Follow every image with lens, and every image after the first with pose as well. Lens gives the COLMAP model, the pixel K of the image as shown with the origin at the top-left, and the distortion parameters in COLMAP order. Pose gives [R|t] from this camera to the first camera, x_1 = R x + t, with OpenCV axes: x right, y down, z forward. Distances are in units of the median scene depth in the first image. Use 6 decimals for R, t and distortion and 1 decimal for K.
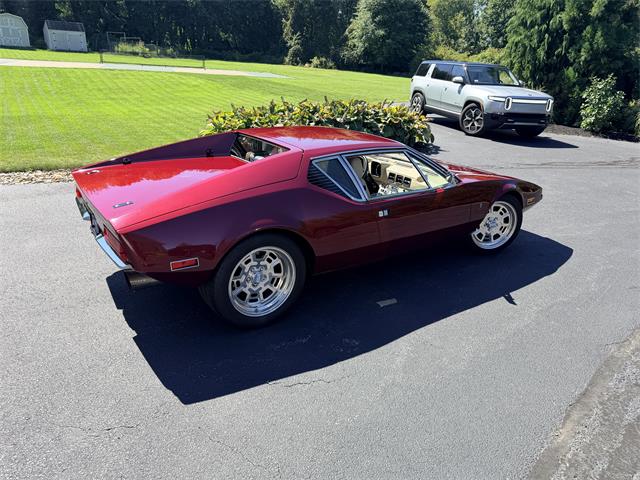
lens RADIAL K [[450.0, 0, 320.0], [0, 450.0, 240.0], [0, 0, 1]] dist [0.046526, -0.051343]
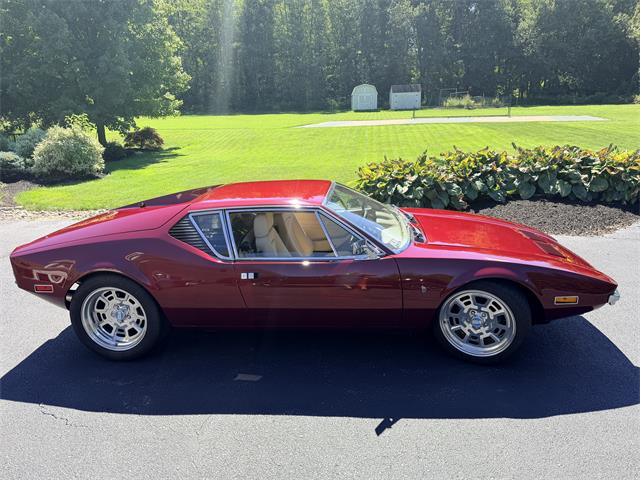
lens RADIAL K [[450.0, 0, 320.0], [0, 450.0, 240.0], [0, 0, 1]] dist [0.046526, -0.051343]
pose [[0.764271, 0.102243, -0.636739, 0.175264], [-0.164971, 0.985496, -0.039768, -0.025335], [0.623438, 0.135437, 0.770053, 0.081132]]
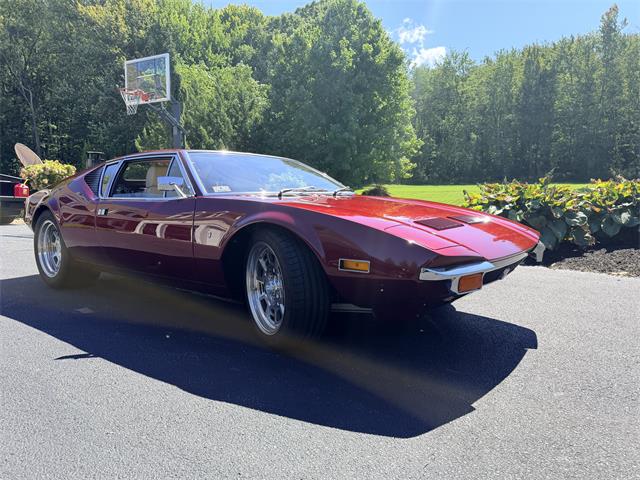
lens RADIAL K [[450.0, 0, 320.0], [0, 450.0, 240.0], [0, 0, 1]] dist [0.046526, -0.051343]
pose [[0.286739, 0.049145, -0.956747, 0.252897], [-0.325508, 0.944266, -0.049051, -0.022274], [0.901014, 0.325493, 0.286755, 0.246280]]
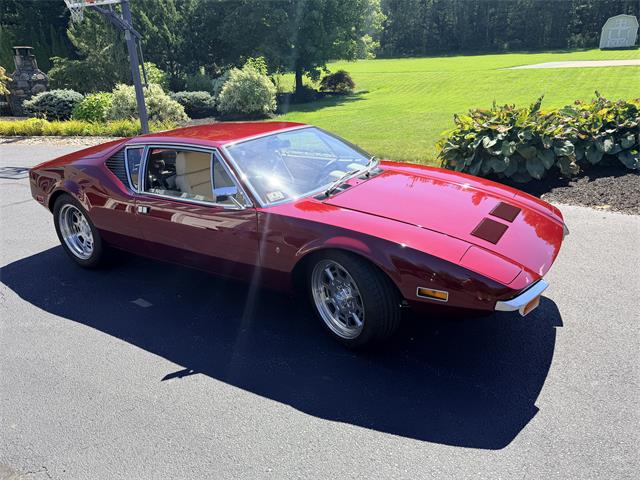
lens RADIAL K [[450.0, 0, 320.0], [0, 450.0, 240.0], [0, 0, 1]] dist [0.046526, -0.051343]
pose [[0.386915, 0.269861, -0.881743, 0.244340], [-0.272411, 0.946991, 0.170295, -0.055950], [0.880959, 0.174307, 0.439919, 0.195194]]
